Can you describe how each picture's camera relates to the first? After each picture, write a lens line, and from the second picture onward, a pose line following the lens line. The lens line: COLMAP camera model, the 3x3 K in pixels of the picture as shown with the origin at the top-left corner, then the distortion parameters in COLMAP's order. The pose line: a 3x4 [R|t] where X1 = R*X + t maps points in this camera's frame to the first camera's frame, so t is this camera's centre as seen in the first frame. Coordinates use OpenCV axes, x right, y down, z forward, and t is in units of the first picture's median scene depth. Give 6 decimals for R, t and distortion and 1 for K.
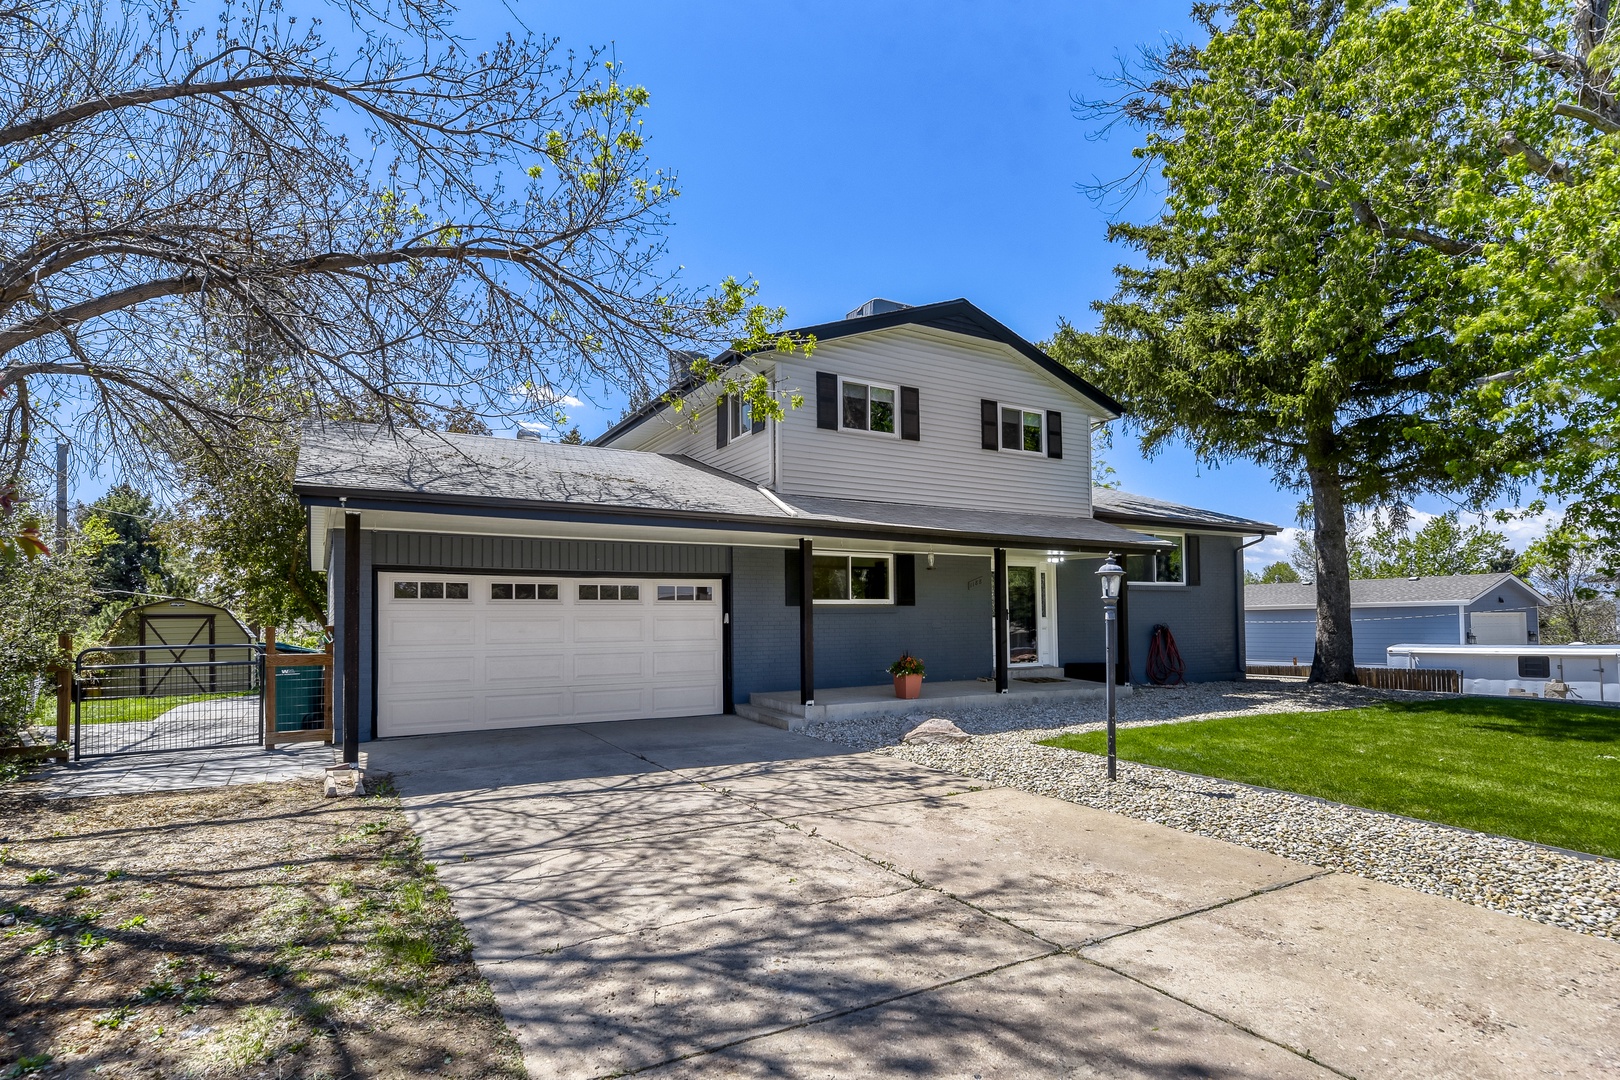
lens RADIAL K [[836.0, 0, 814.5], [0, 836.0, 561.9], [0, 0, 1]] dist [0.003343, -0.000407]
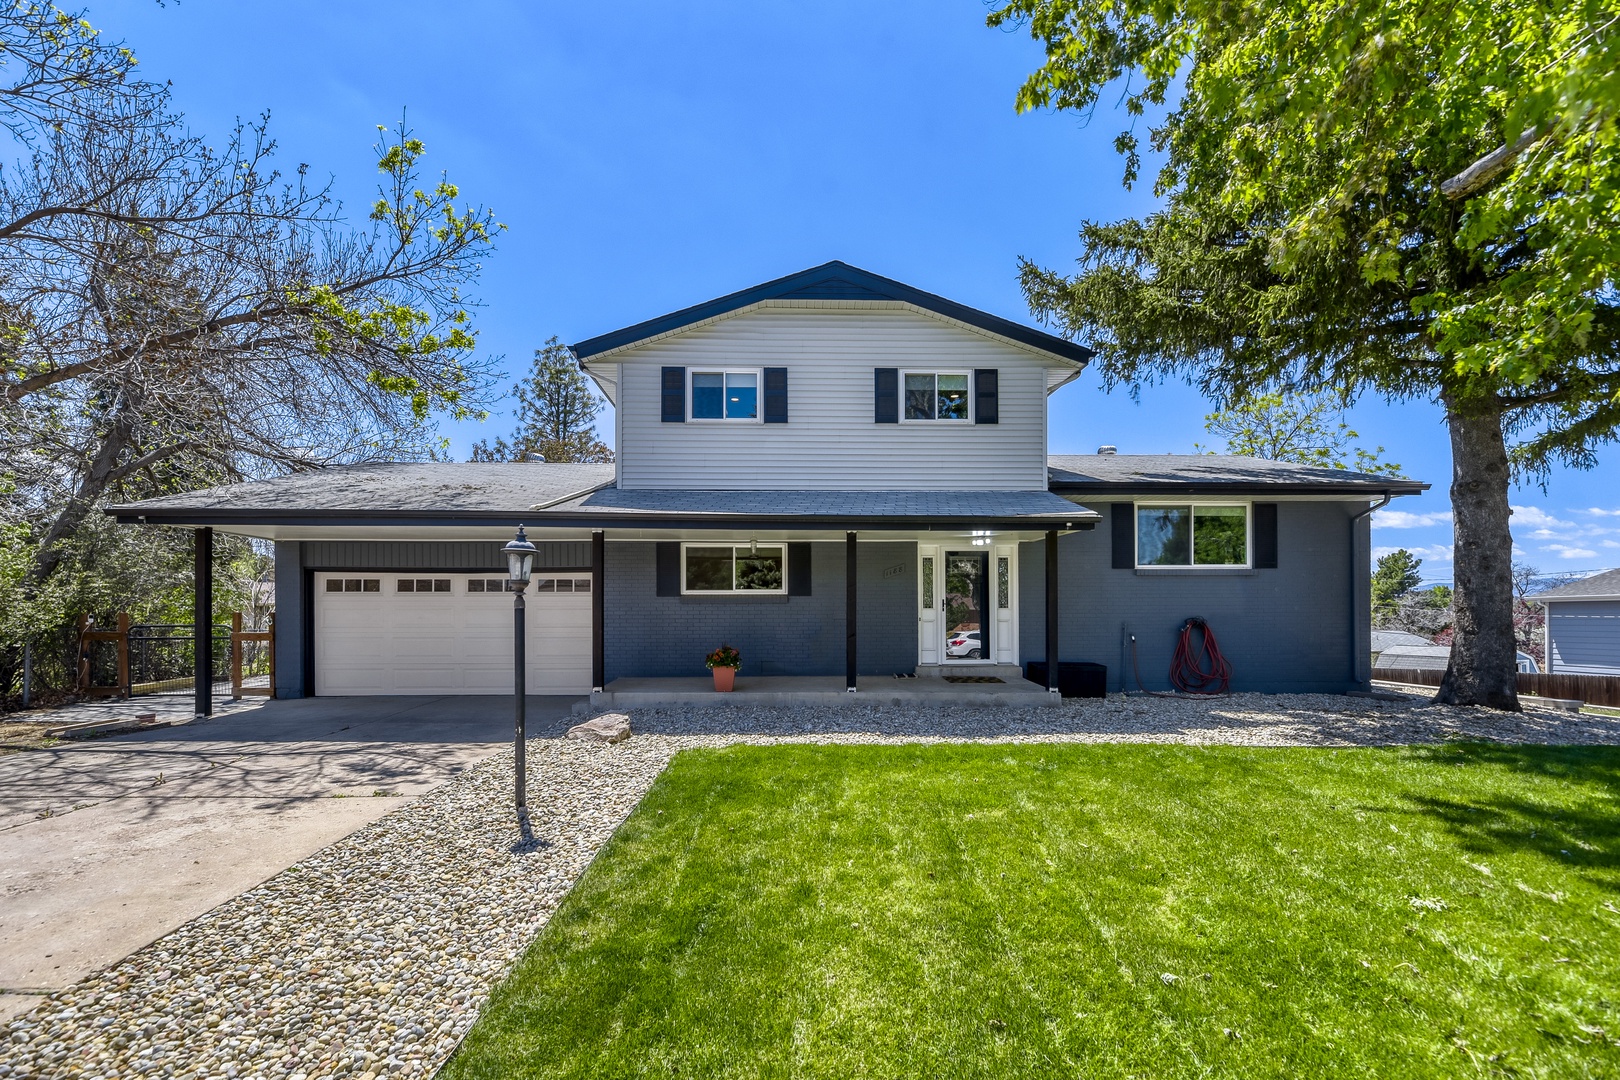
lens RADIAL K [[695.1, 0, 810.1], [0, 695.1, 588.7], [0, 0, 1]] dist [-0.003350, -0.000280]
pose [[0.872118, -0.009211, -0.489210, 0.541249], [0.028852, 0.999051, 0.032623, 0.019200], [0.488445, -0.042566, 0.871556, 0.317887]]
